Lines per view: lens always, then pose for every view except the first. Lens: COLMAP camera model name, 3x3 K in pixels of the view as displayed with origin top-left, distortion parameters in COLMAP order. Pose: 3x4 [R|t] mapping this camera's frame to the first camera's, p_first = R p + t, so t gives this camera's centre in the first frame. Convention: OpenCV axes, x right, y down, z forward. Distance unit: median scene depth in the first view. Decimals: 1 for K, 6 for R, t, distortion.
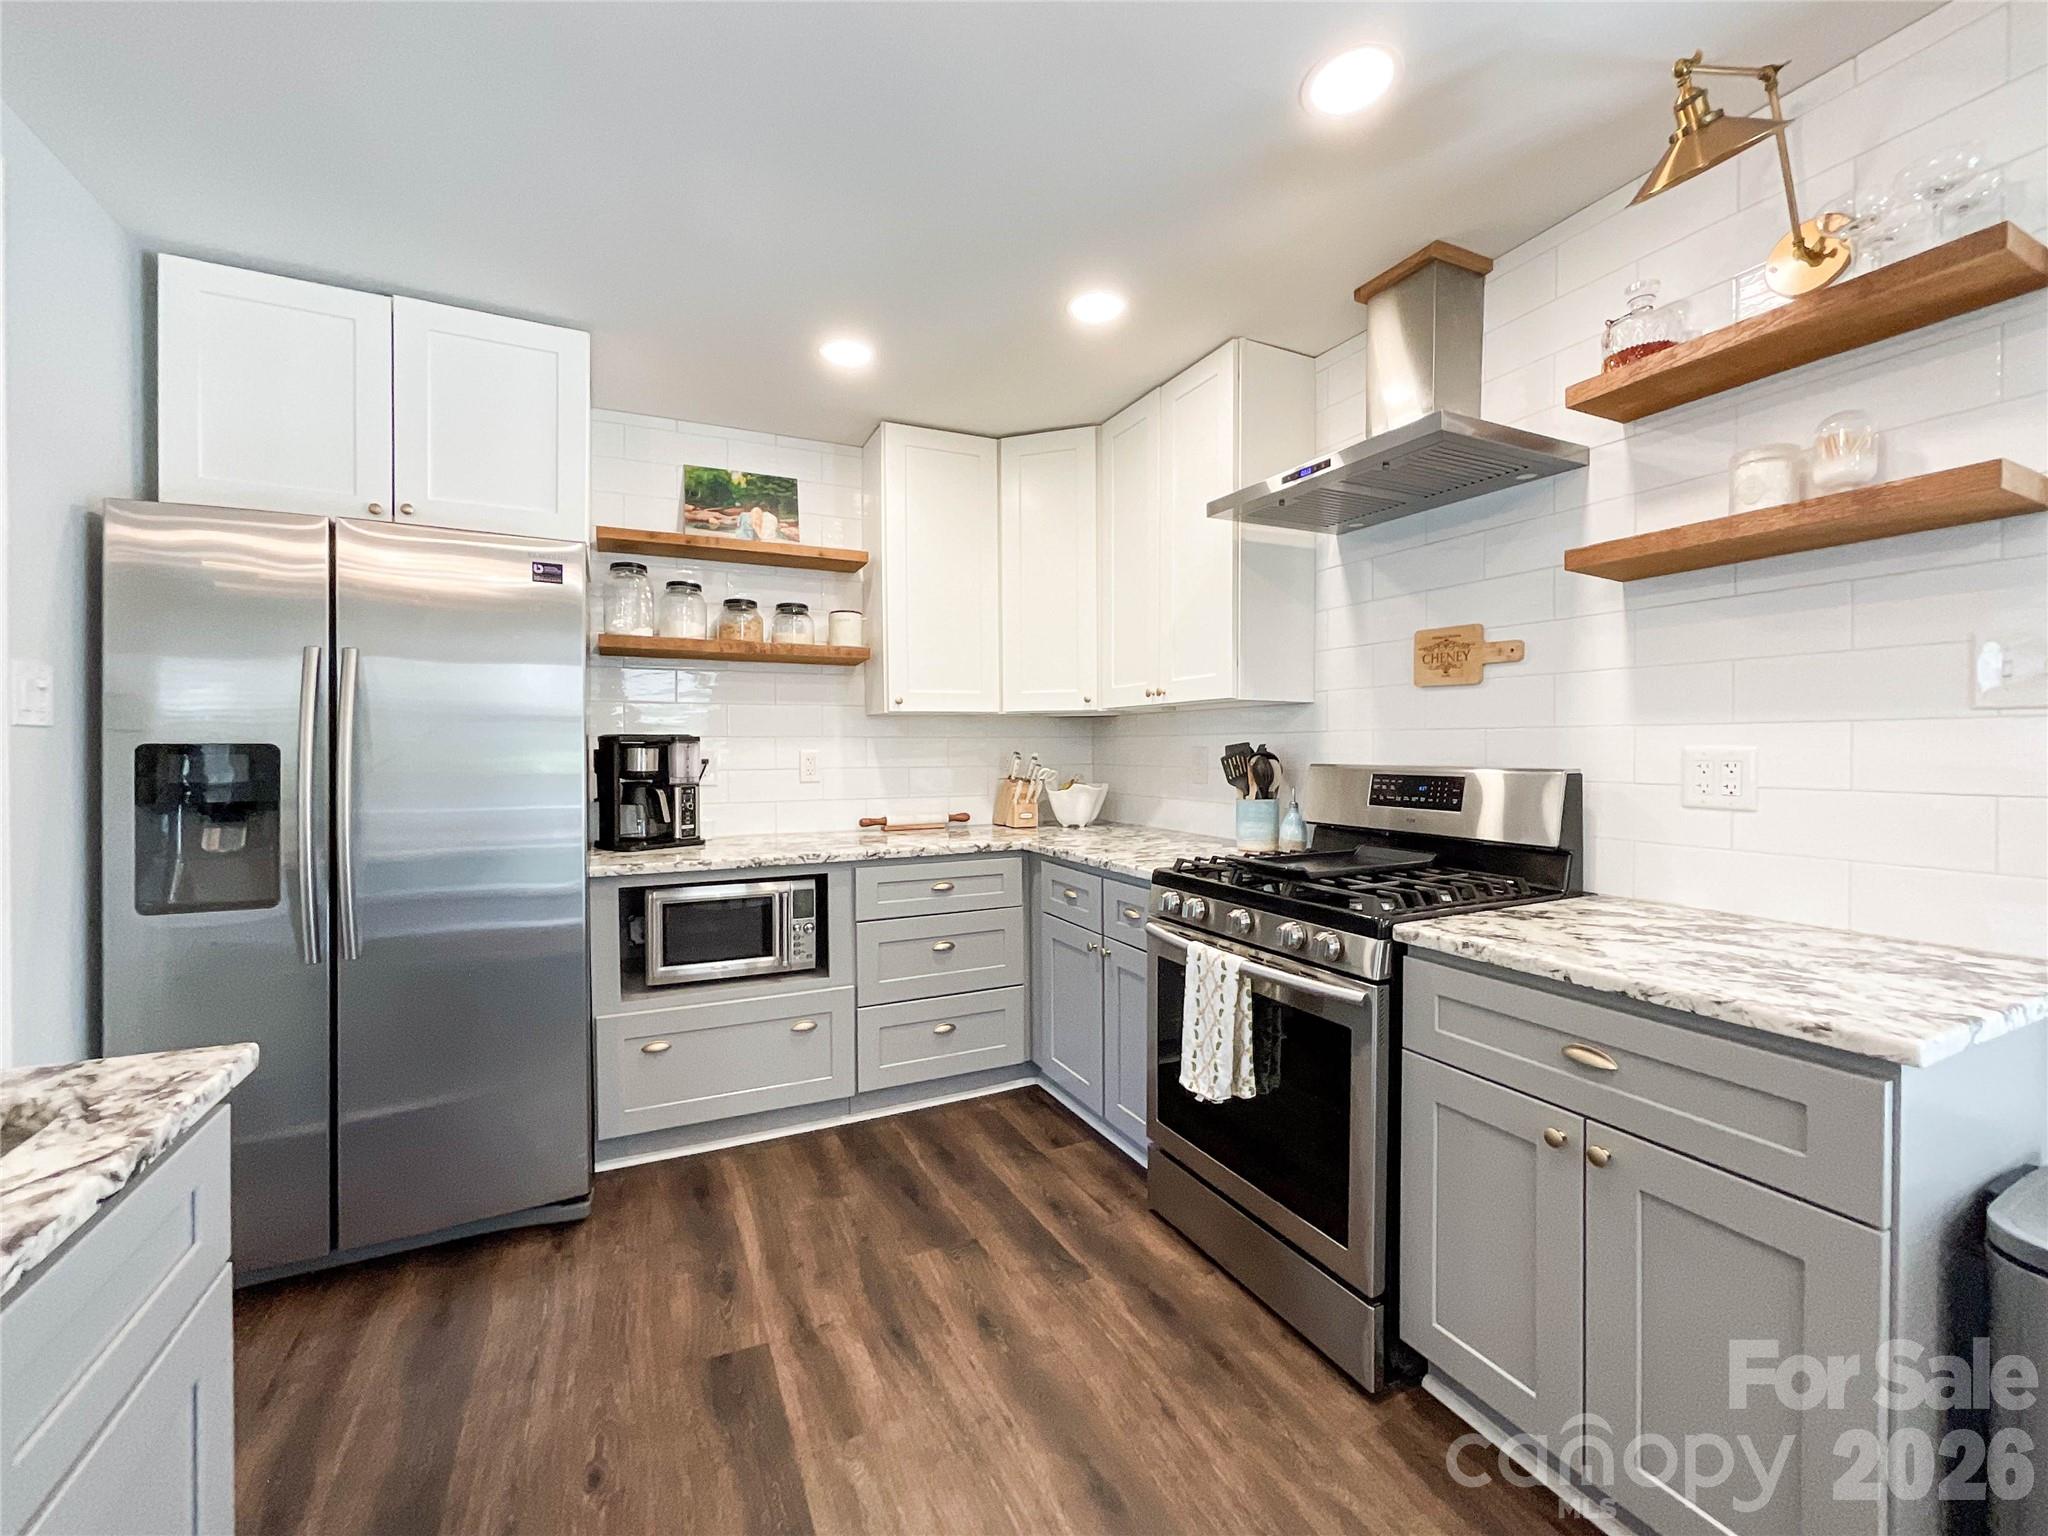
lens RADIAL K [[856.6, 0, 1034.4], [0, 856.6, 763.5], [0, 0, 1]] dist [-0.001609, 0.000257]
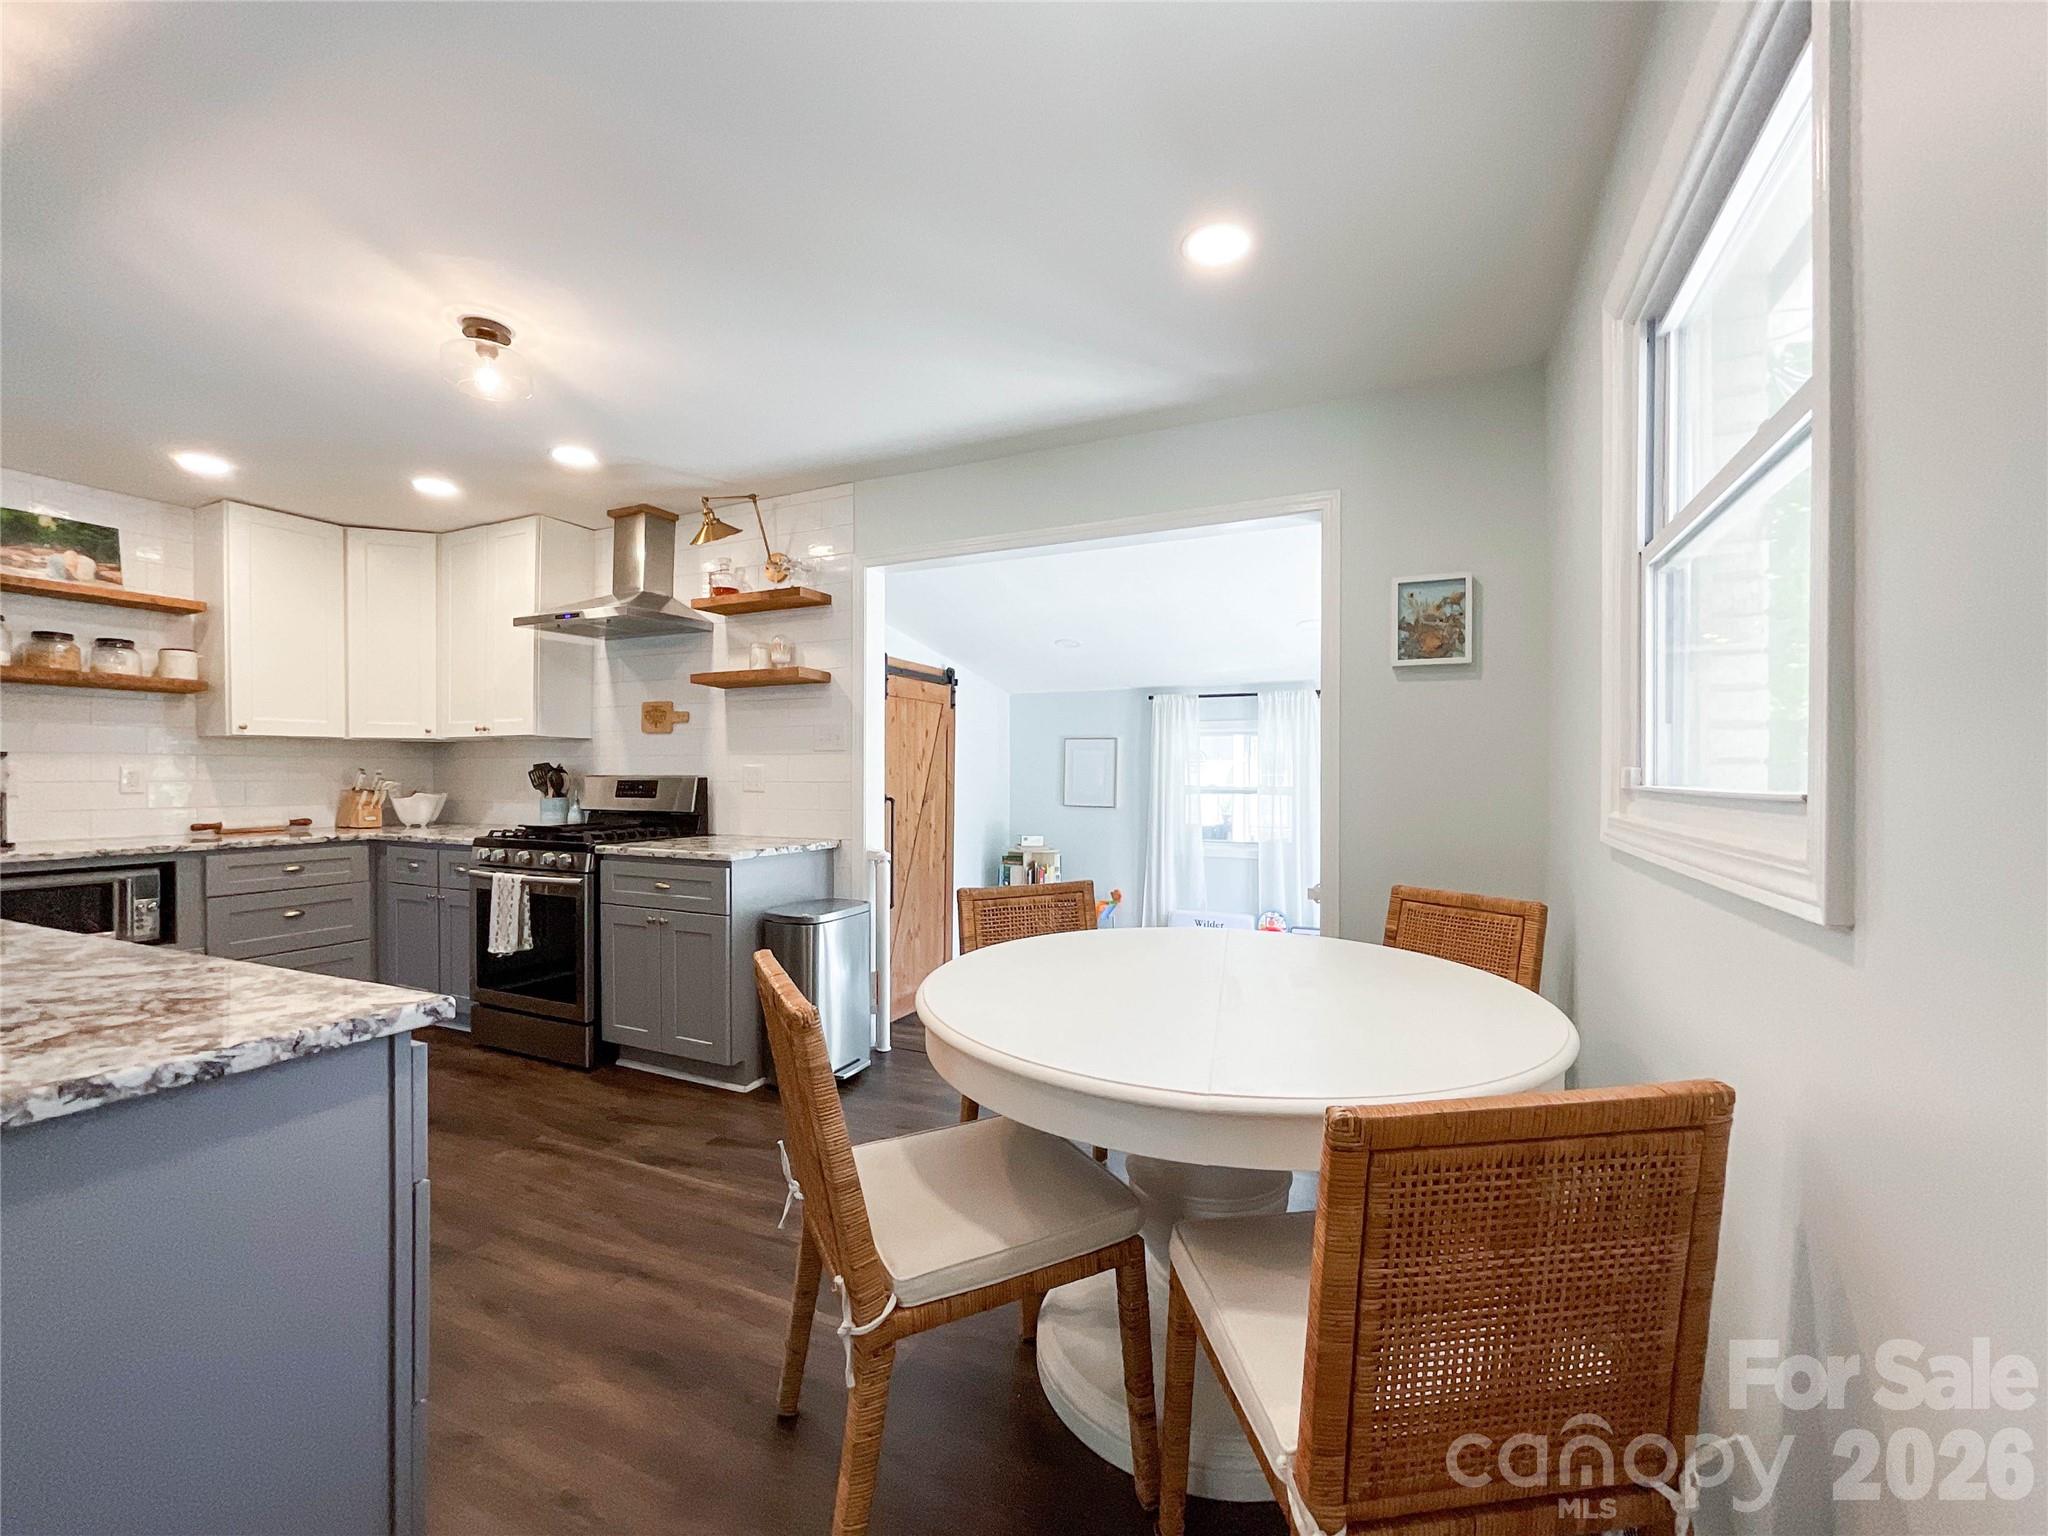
lens RADIAL K [[842.7, 0, 1050.7], [0, 842.7, 782.4], [0, 0, 1]] dist [-0.011824, 0.000340]
pose [[0.772690, -0.001819, 0.634781, -0.025430], [0.008131, 0.999942, -0.007032, 0.035124], [-0.634732, 0.010595, 0.772660, -0.902743]]
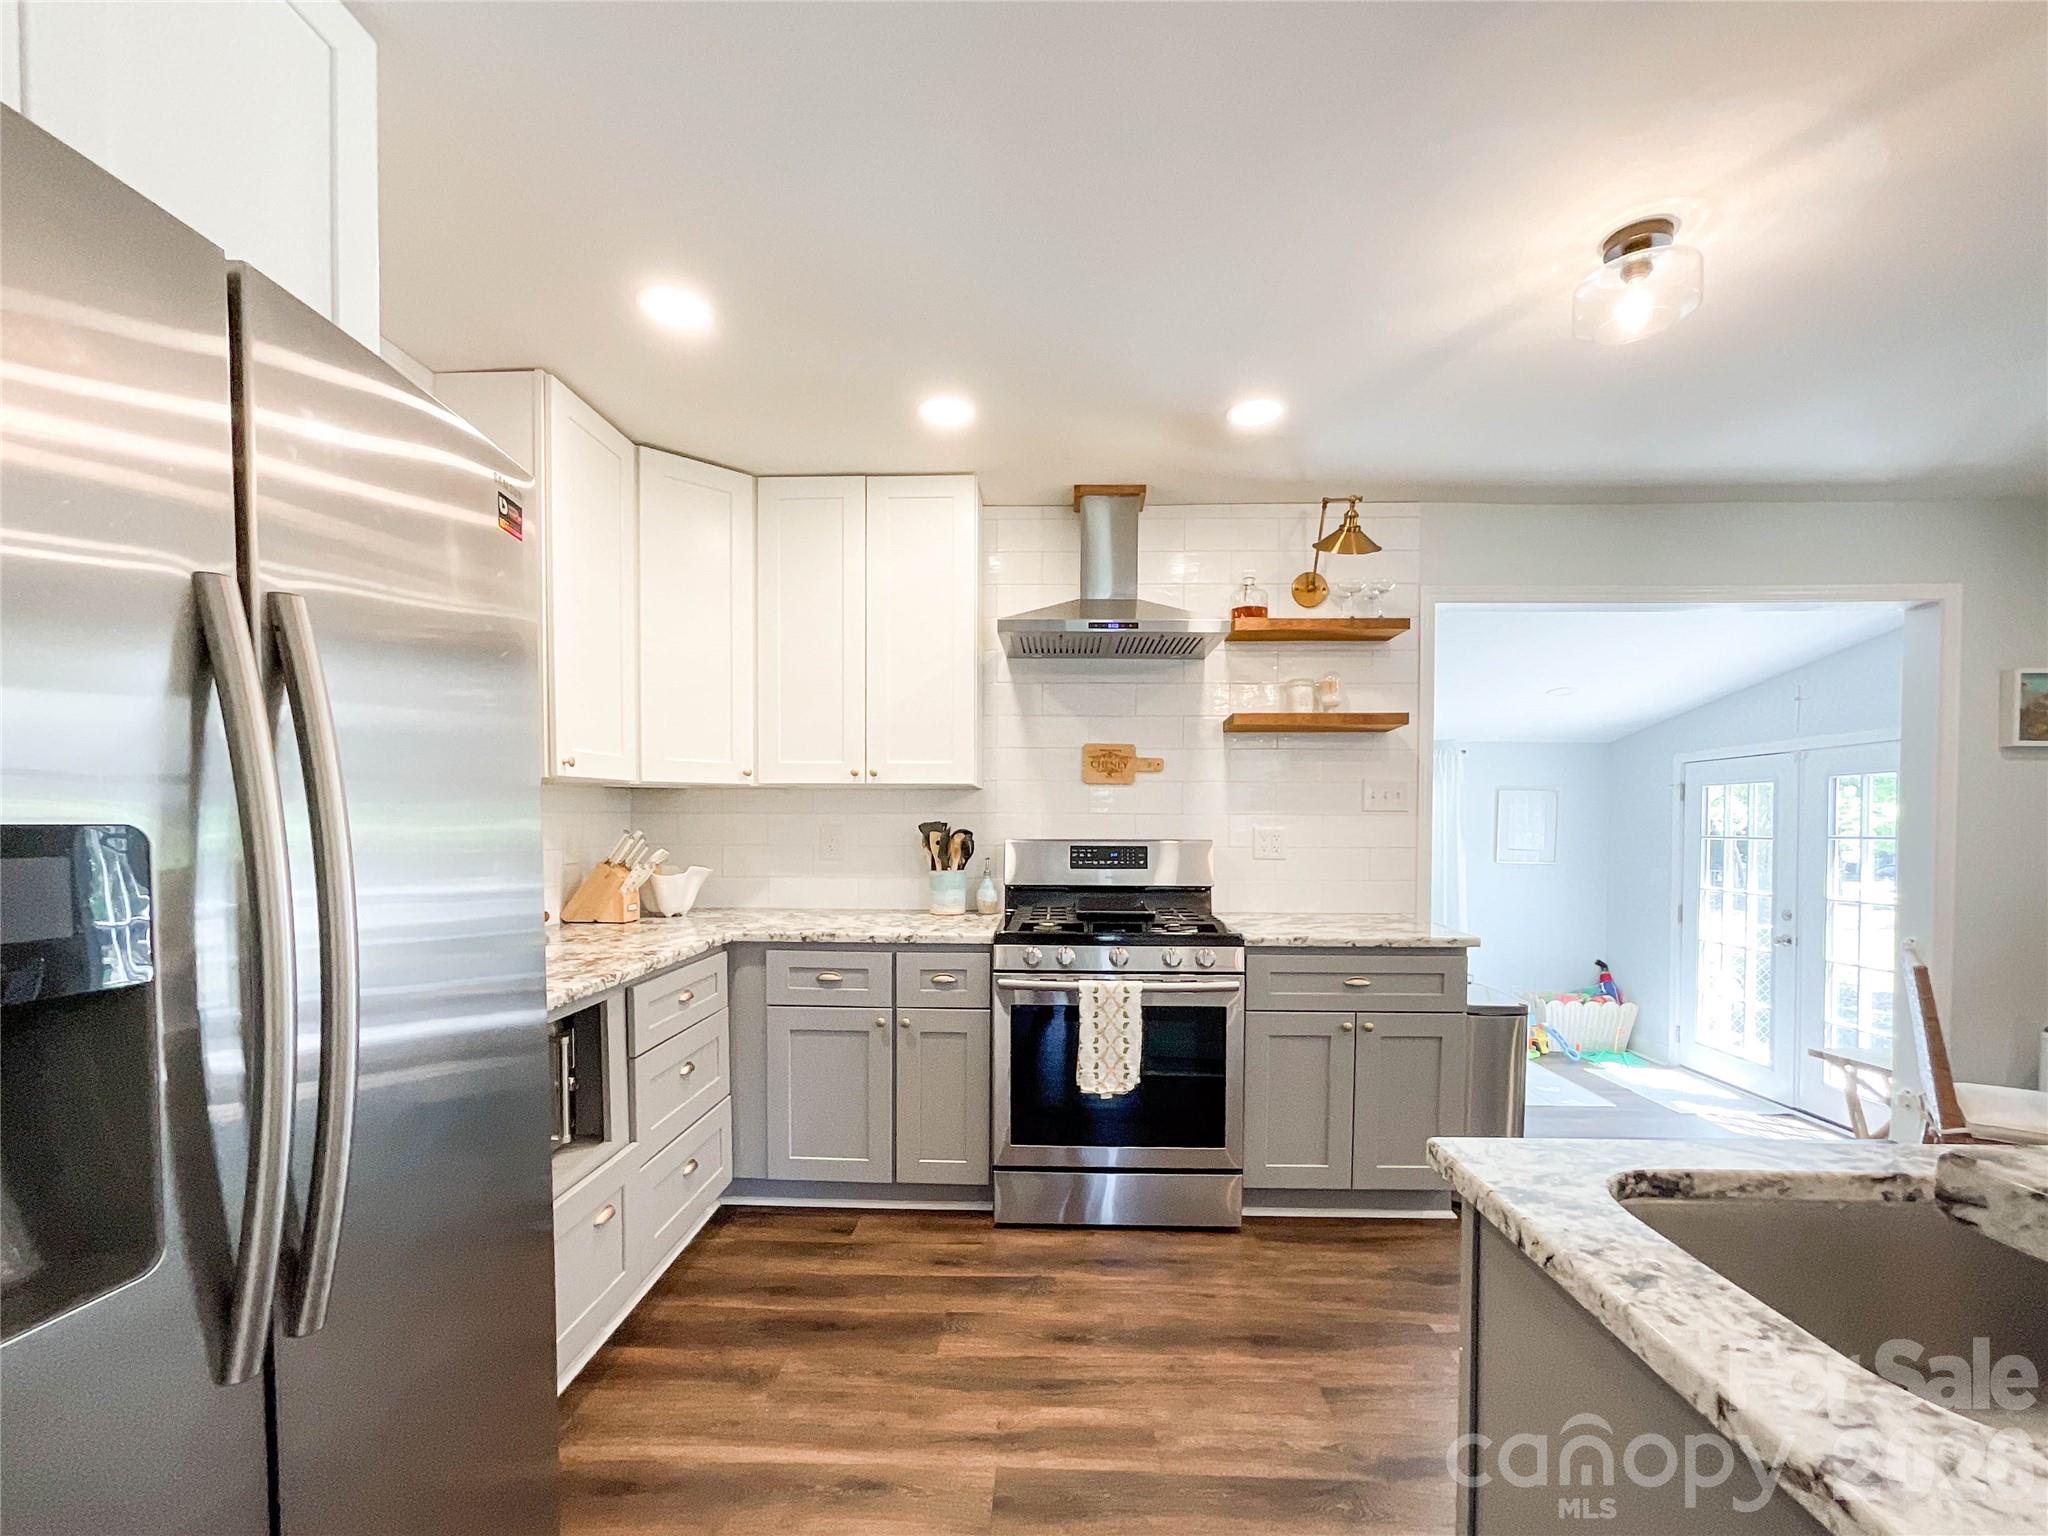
lens RADIAL K [[874.0, 0, 1024.0], [0, 874.0, 851.5], [0, 0, 1]] dist [-0.007320, 0.000019]
pose [[0.468959, -0.027498, 0.882792, -0.829254], [0.011309, 0.999620, 0.025130, -0.013691], [-0.883148, -0.001802, 0.469092, 0.392734]]
